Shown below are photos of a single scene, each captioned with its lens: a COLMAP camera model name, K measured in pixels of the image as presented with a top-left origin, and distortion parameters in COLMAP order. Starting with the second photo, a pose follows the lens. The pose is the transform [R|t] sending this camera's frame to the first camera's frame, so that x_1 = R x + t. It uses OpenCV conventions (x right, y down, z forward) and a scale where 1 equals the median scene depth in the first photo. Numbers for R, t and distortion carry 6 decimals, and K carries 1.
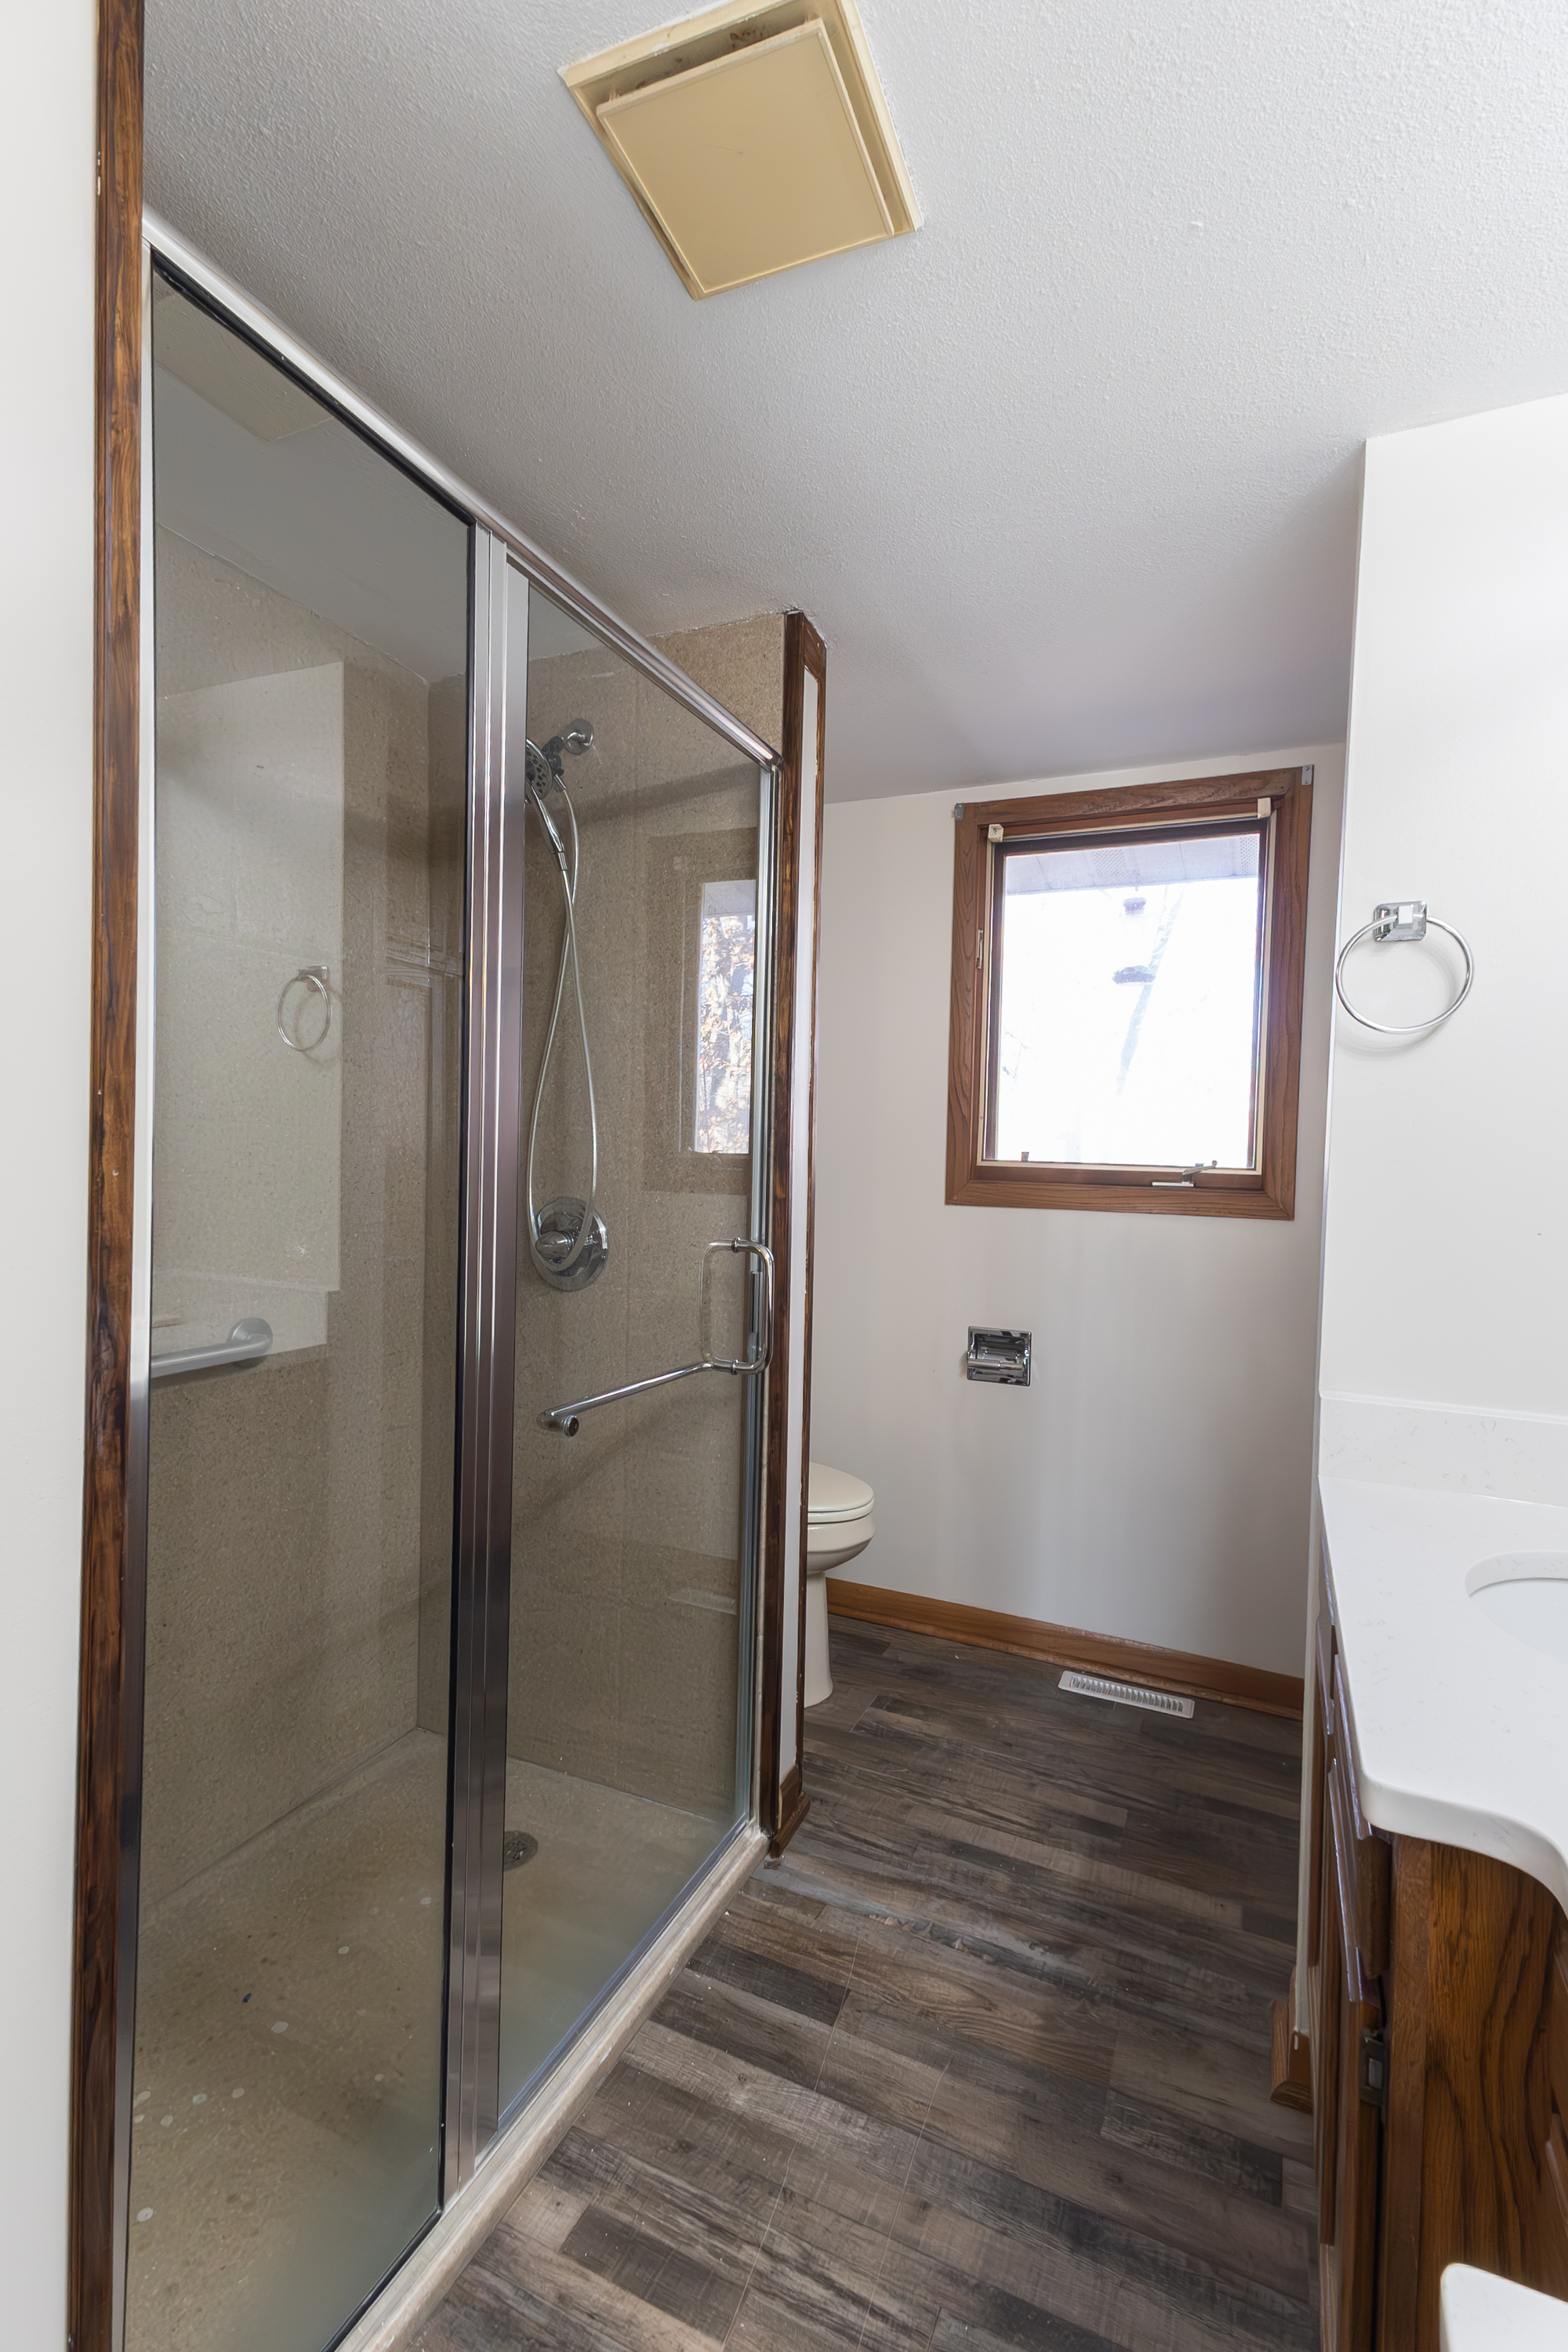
lens RADIAL K [[1068.5, 0, 748.2], [0, 1068.5, 1173.6], [0, 0, 1]] dist [0.010800, -0.006040]
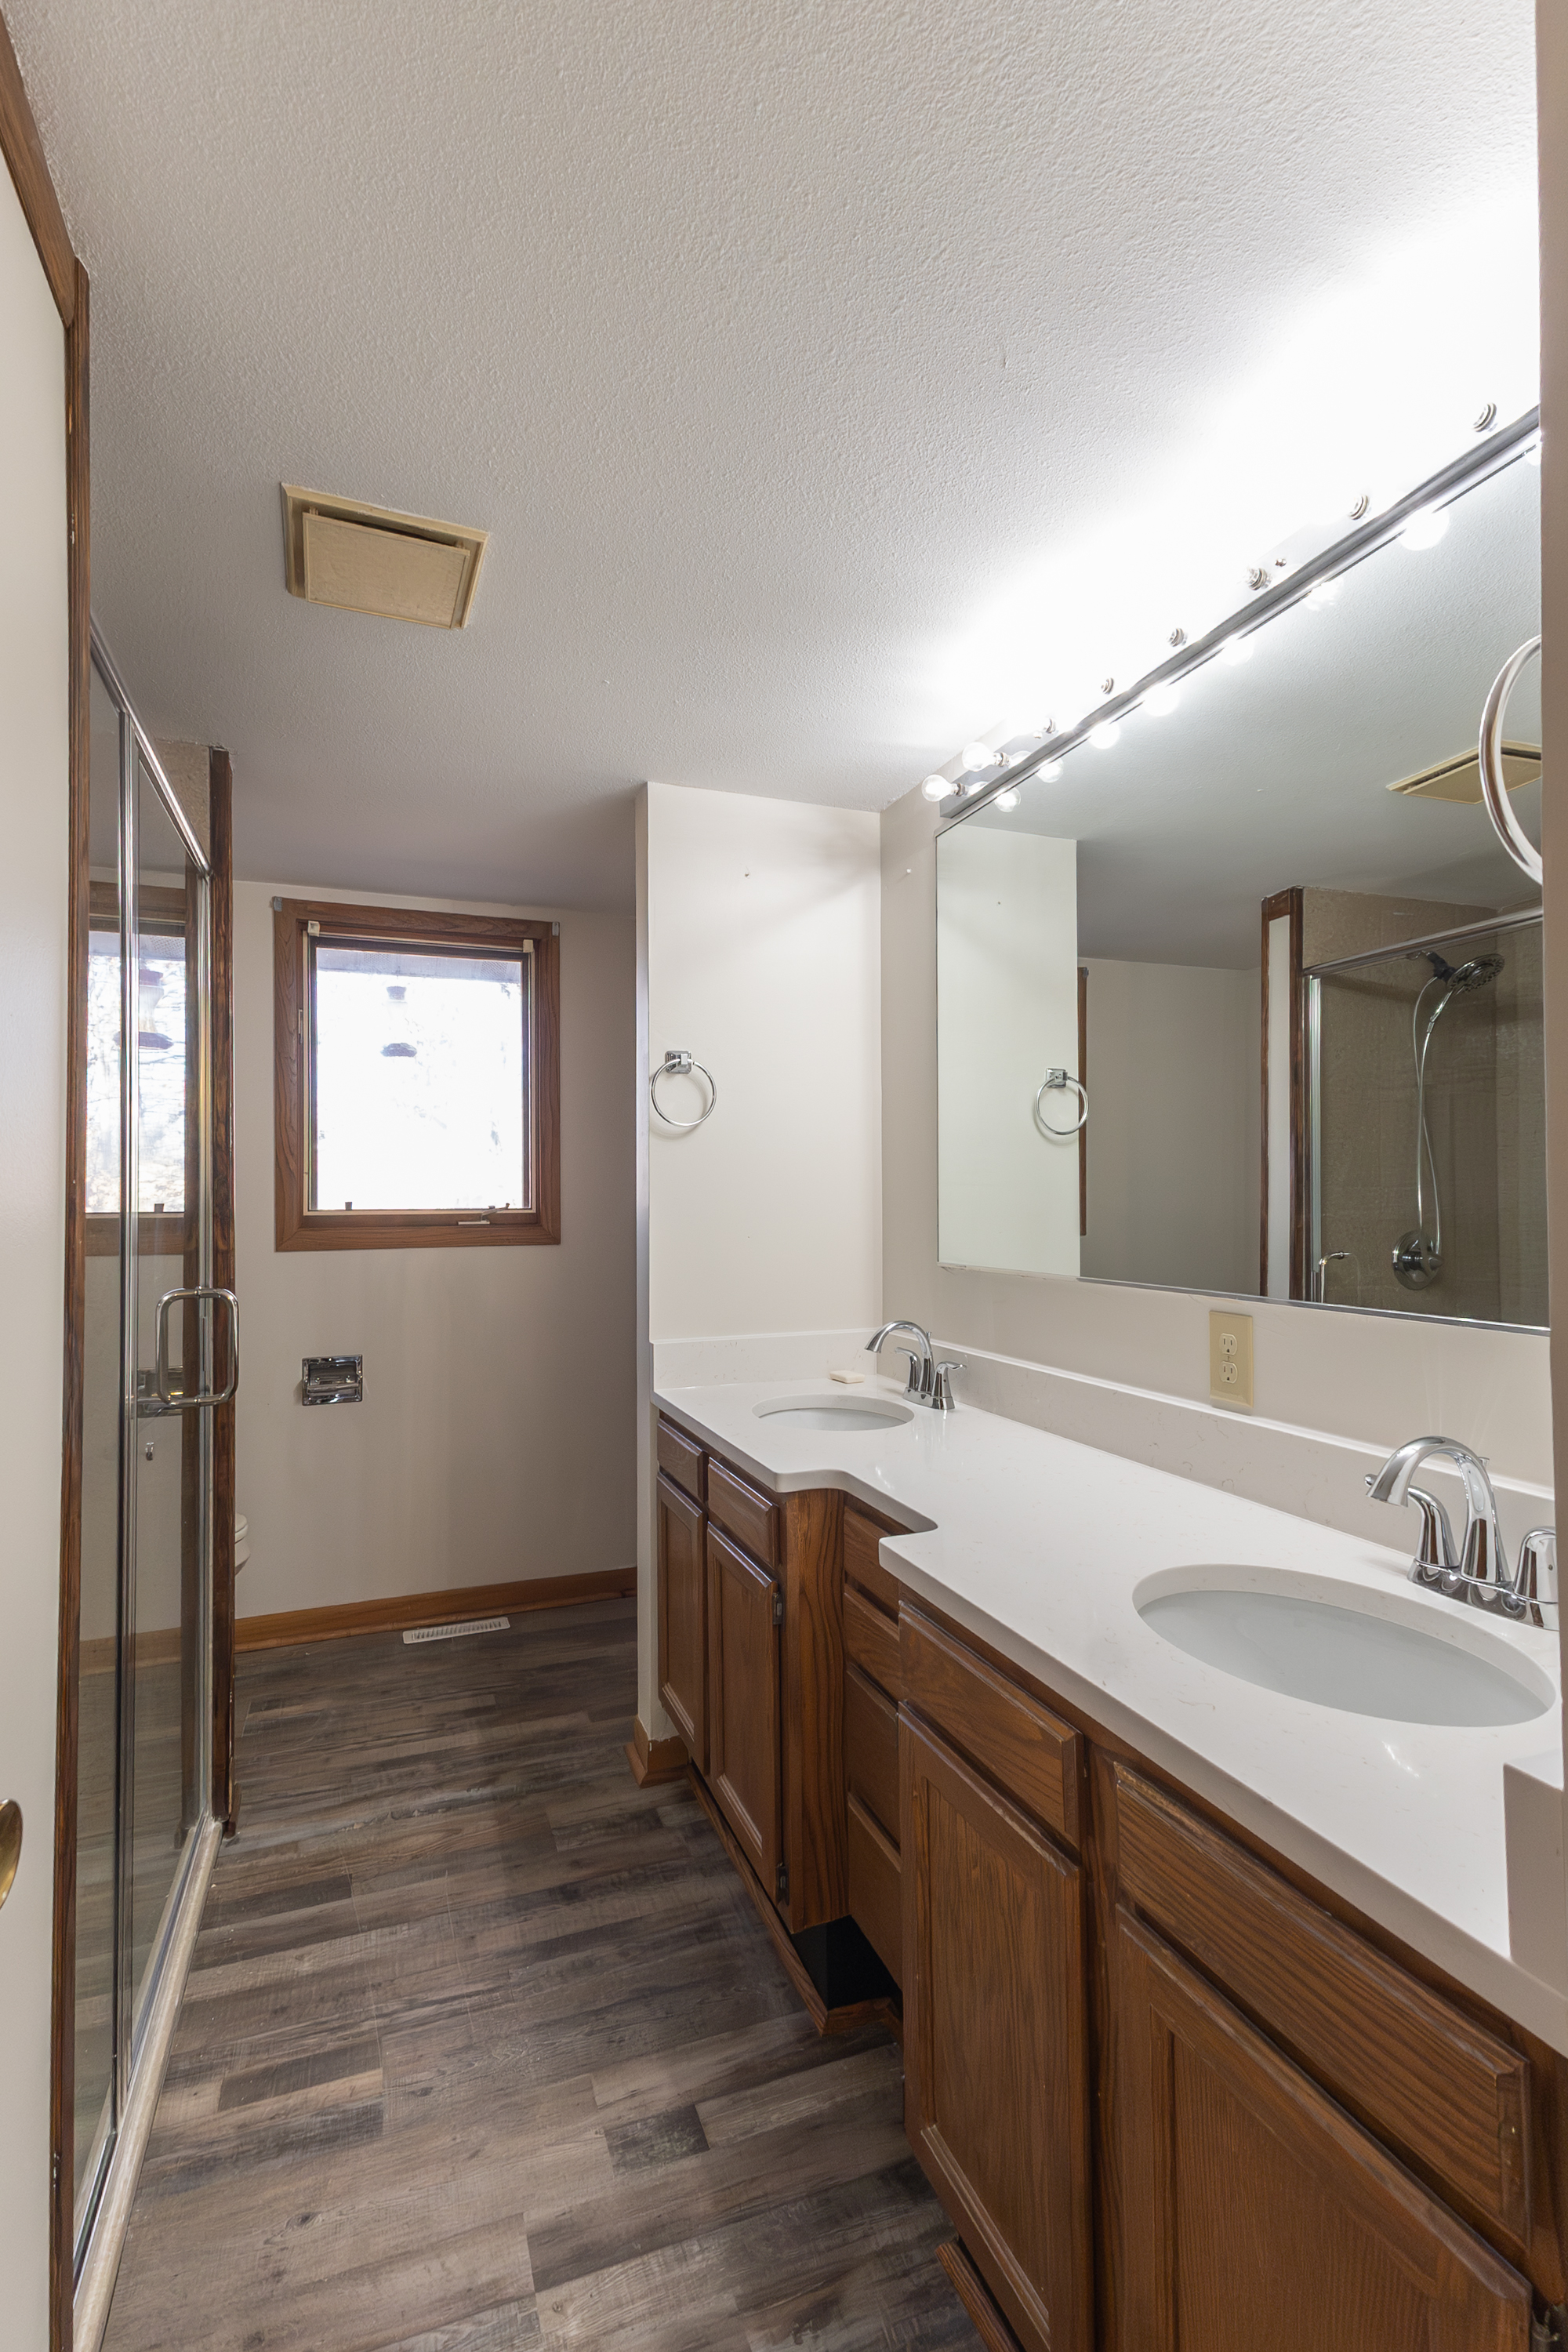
lens RADIAL K [[1068.5, 0, 748.2], [0, 1068.5, 1173.6], [0, 0, 1]] dist [0.010800, -0.006040]
pose [[0.717287, -0.016692, 0.696578, -0.376283], [0.045740, 0.998685, -0.023169, -0.005921], [-0.695275, 0.048480, 0.717107, -0.228374]]
